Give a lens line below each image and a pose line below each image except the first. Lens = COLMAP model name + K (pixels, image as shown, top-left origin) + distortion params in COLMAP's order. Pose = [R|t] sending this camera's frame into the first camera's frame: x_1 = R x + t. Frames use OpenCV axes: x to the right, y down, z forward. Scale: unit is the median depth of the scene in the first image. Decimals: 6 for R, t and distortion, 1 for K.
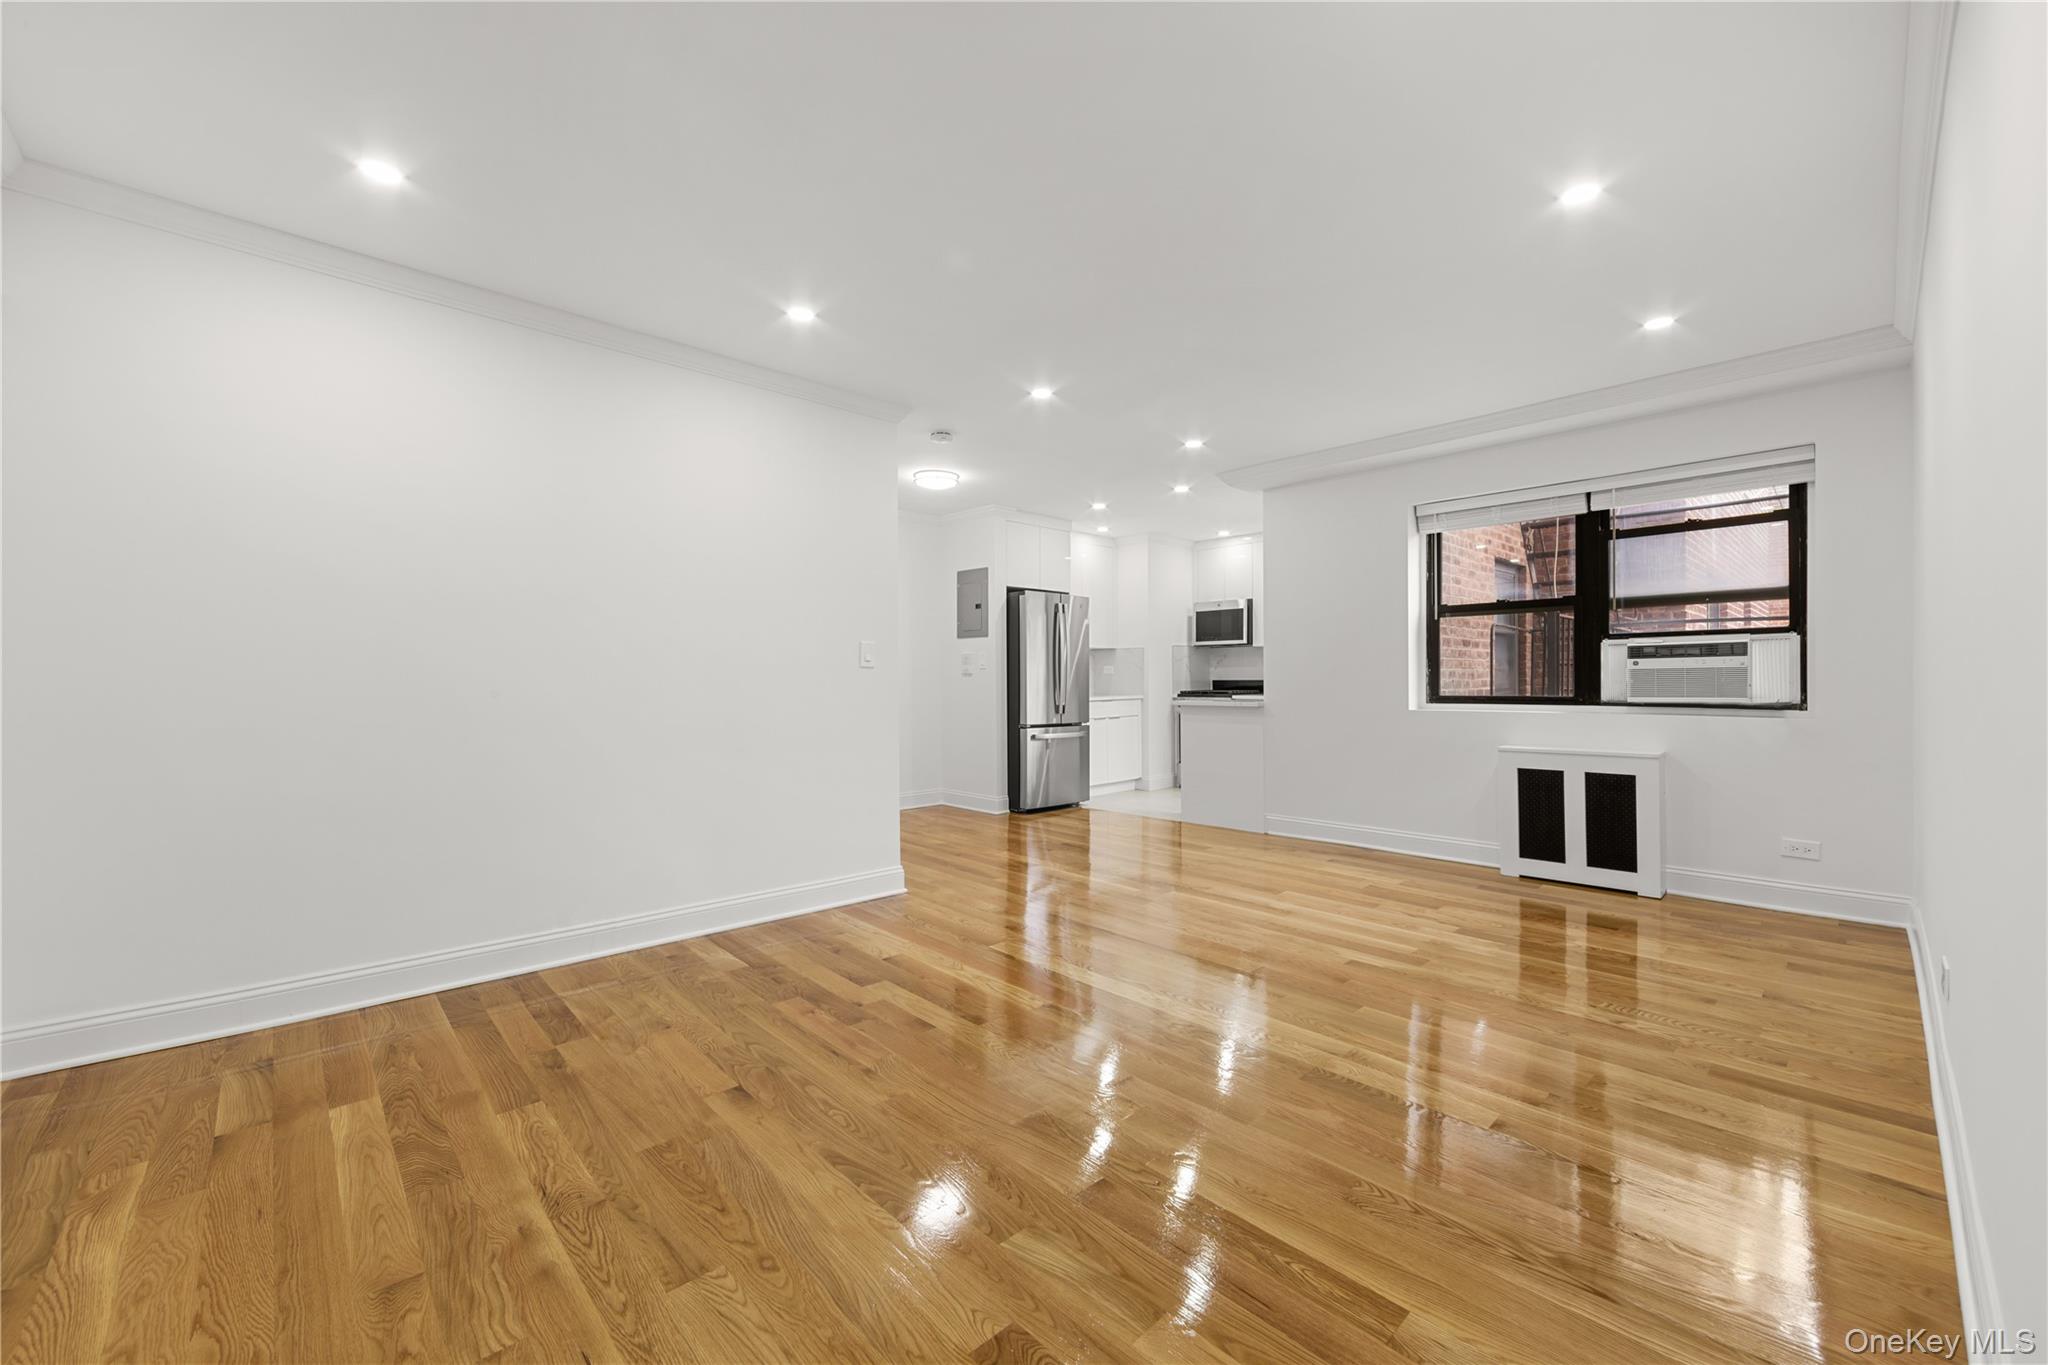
lens RADIAL K [[804.9, 0, 1033.3], [0, 804.9, 678.8], [0, 0, 1]] dist [-0.005601, -0.000059]
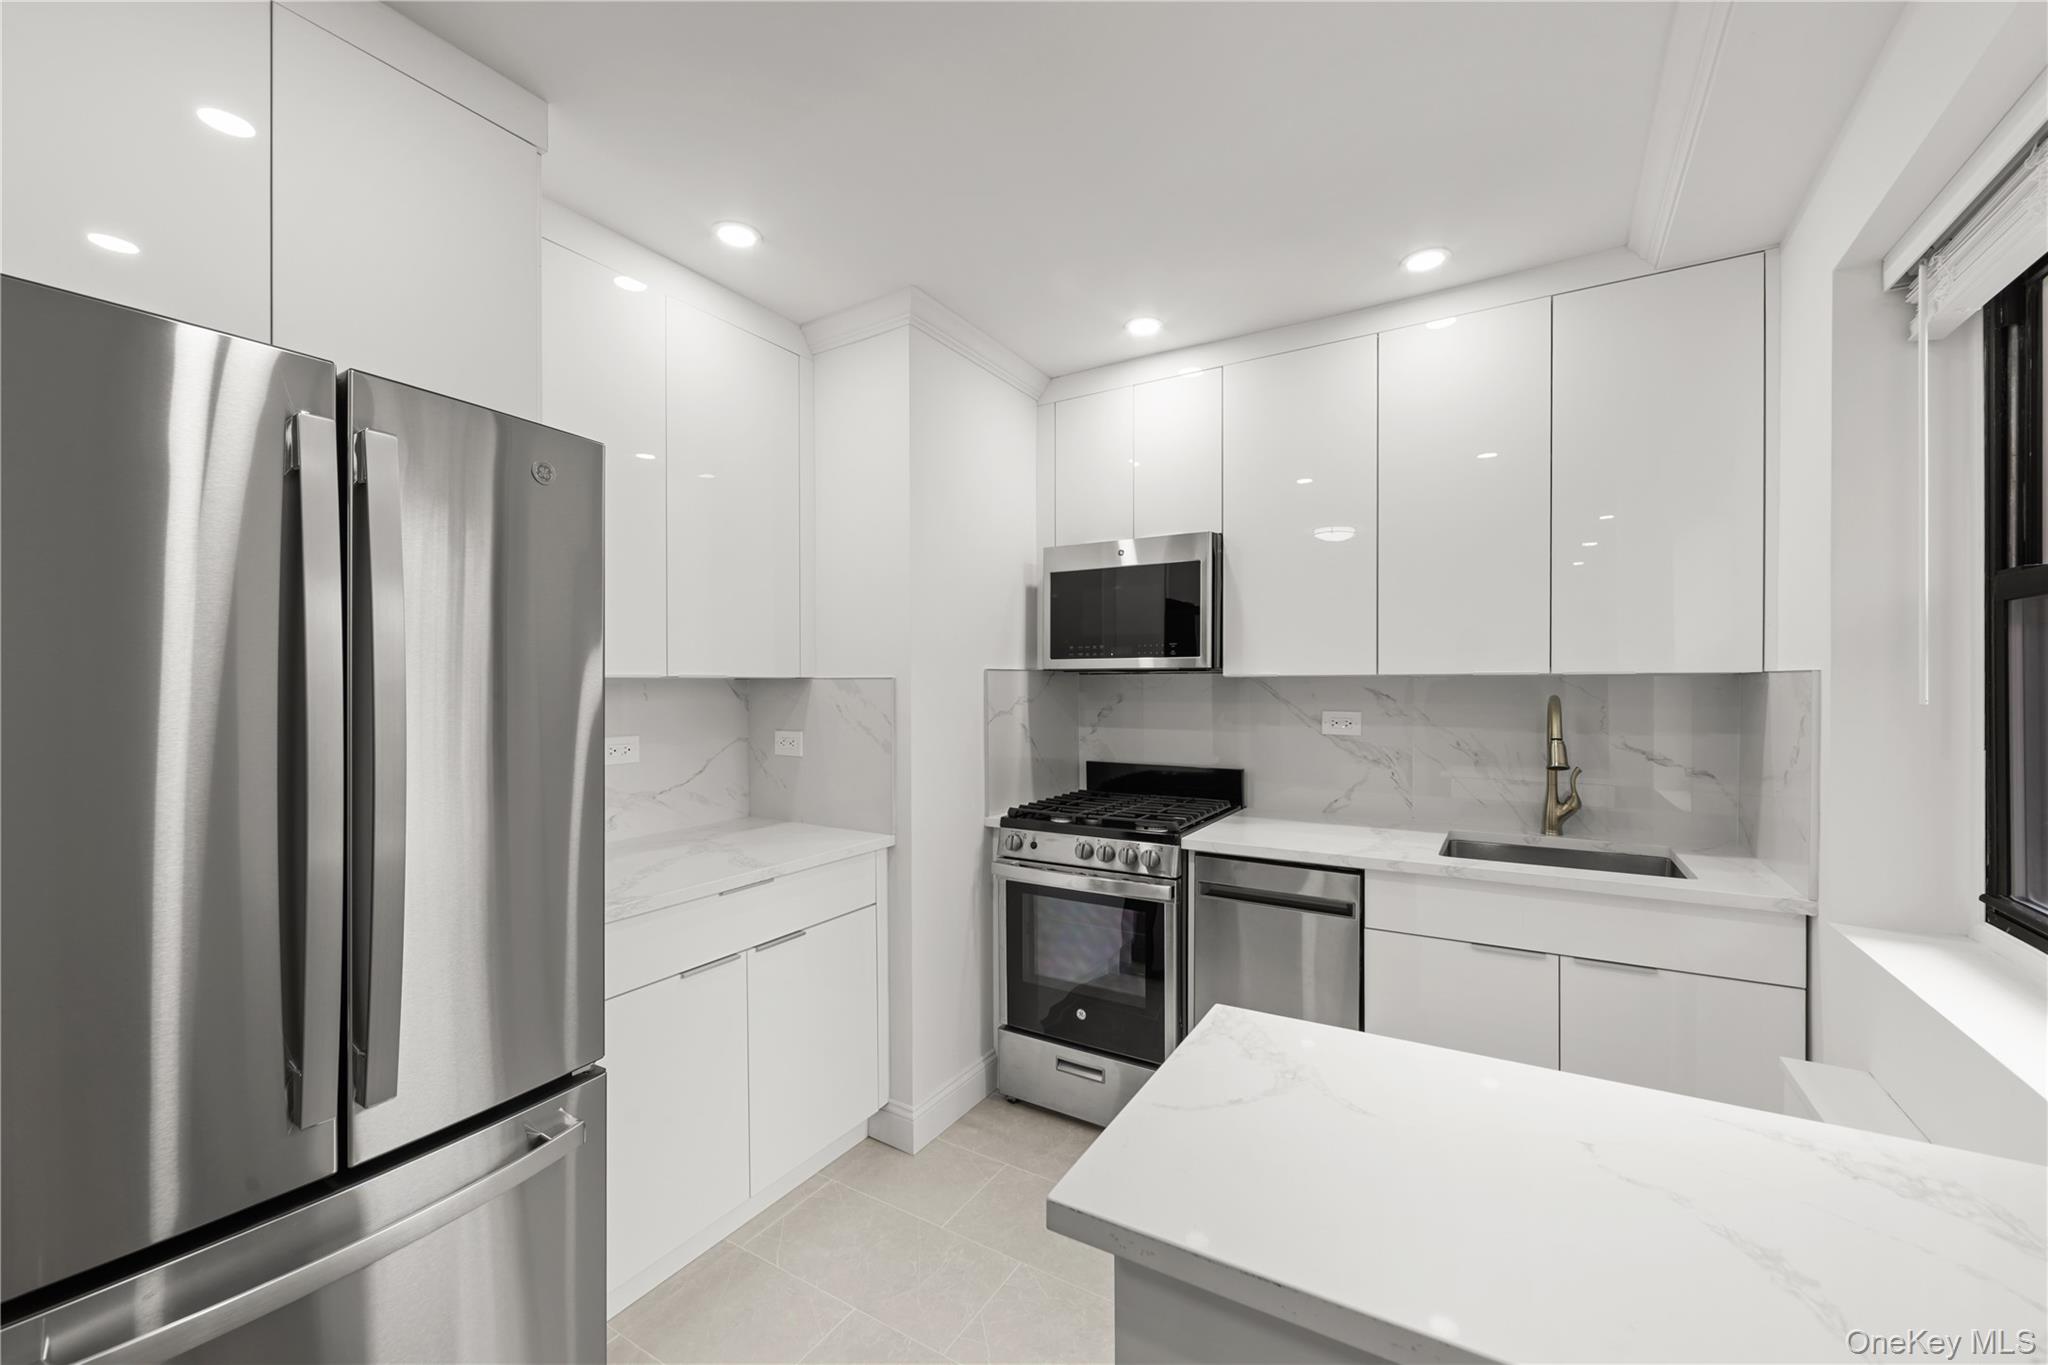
lens RADIAL K [[804.9, 0, 1030.4], [0, 804.9, 695.9], [0, 0, 1]] dist [-0.005601, -0.000059]
pose [[0.967042, 0.002953, 0.254599, 0.106100], [-0.005608, 0.999937, 0.009702, -0.033560], [-0.254554, -0.010810, 0.966998, 0.669272]]
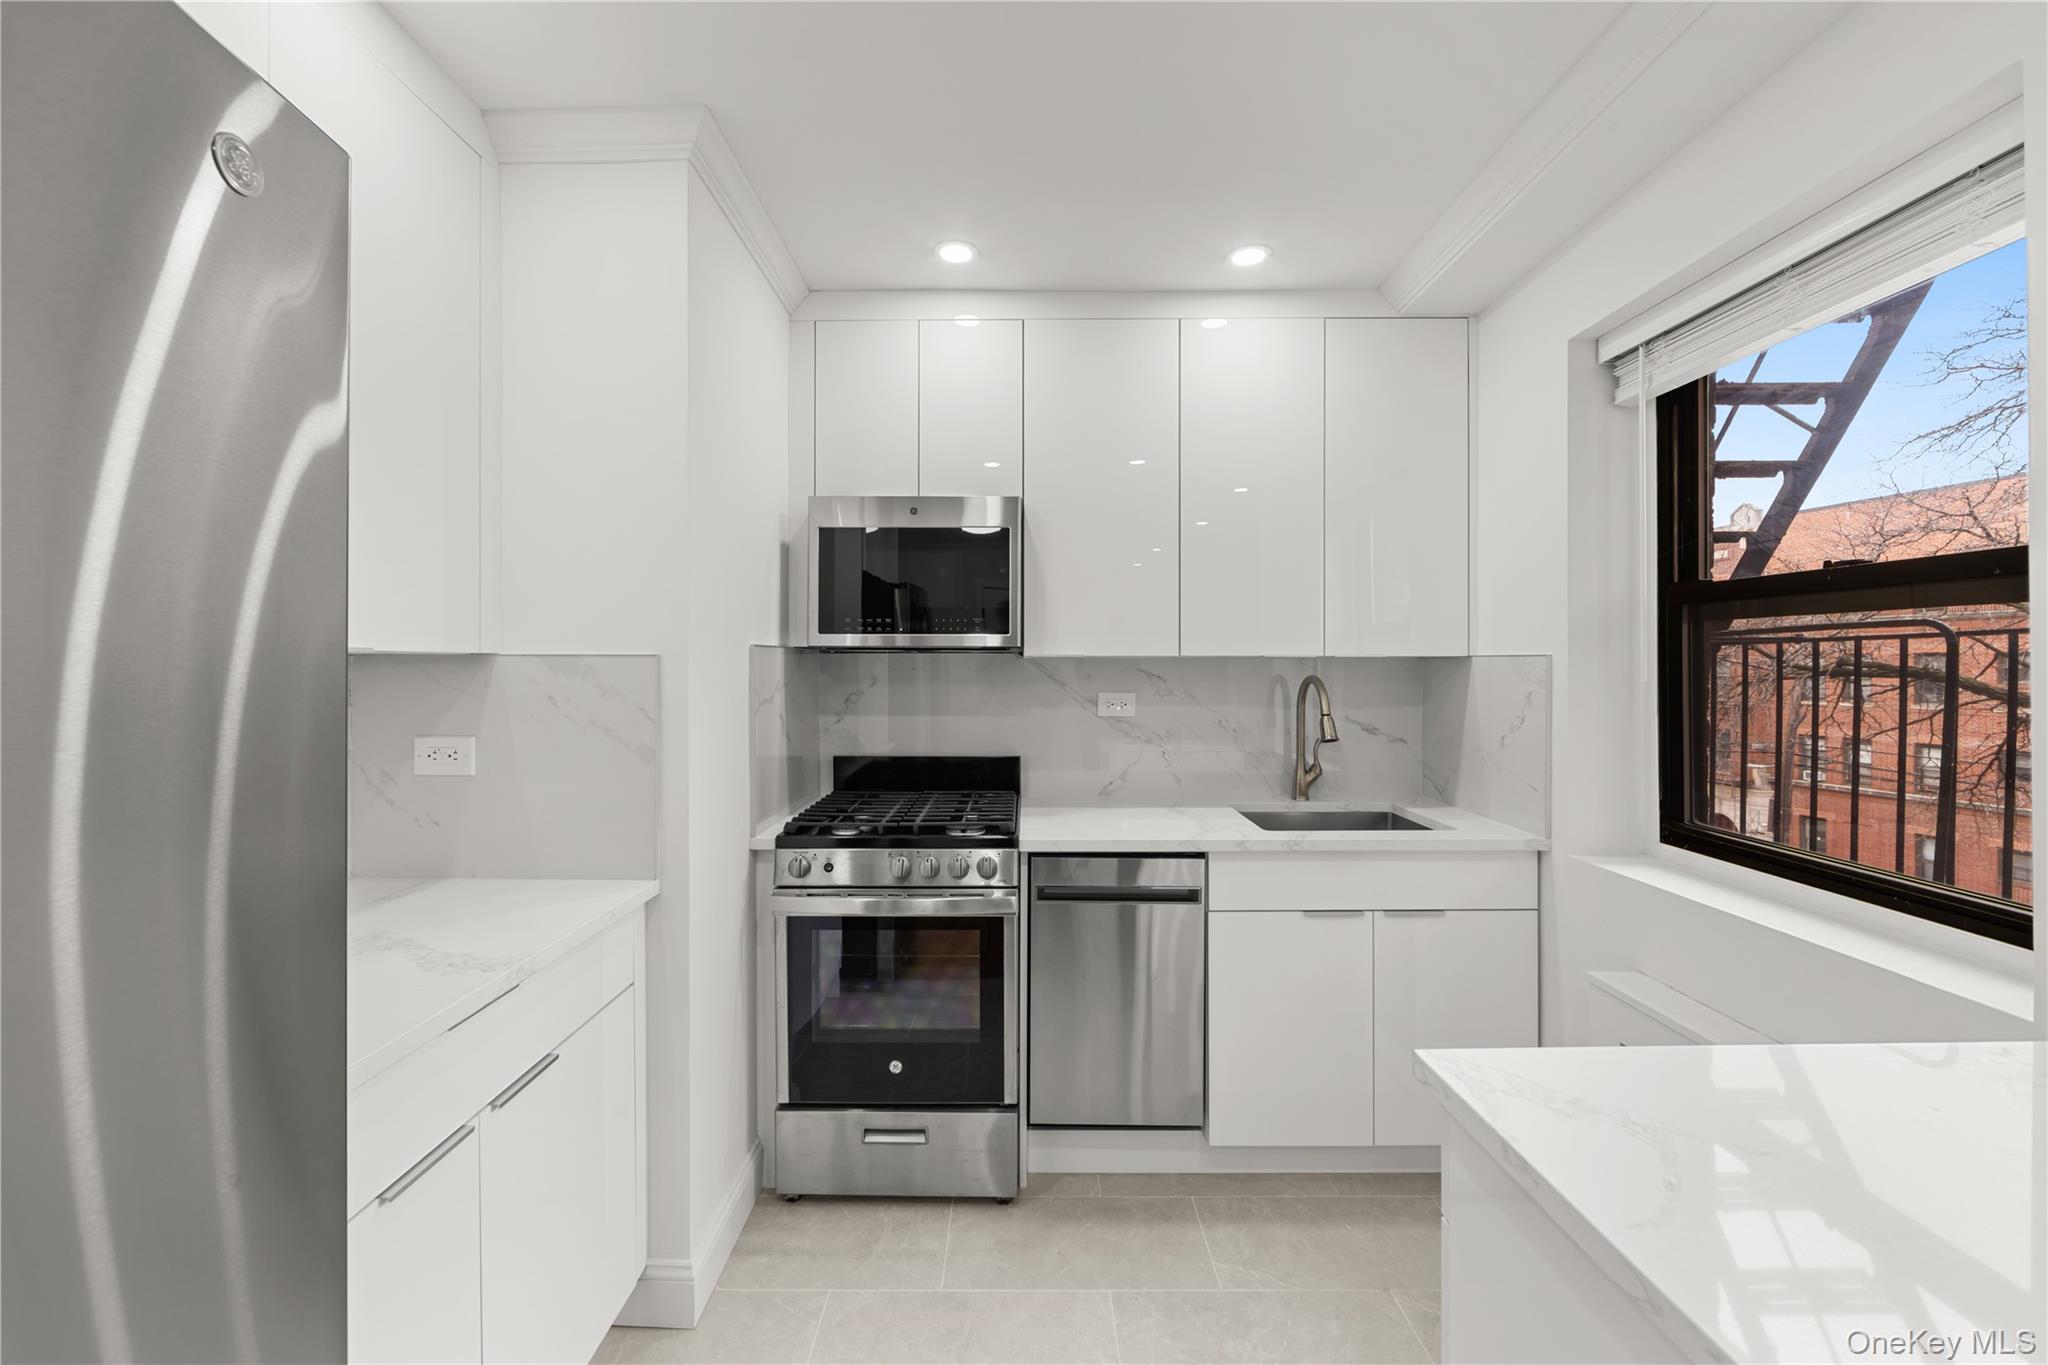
lens RADIAL K [[804.9, 0, 1009.8], [0, 804.9, 668.7], [0, 0, 1]] dist [-0.005601, -0.000059]
pose [[0.695583, 0.004940, 0.718429, 0.046946], [-0.004646, 0.999986, -0.002377, -0.033450], [-0.718431, -0.001685, 0.695596, 0.759348]]
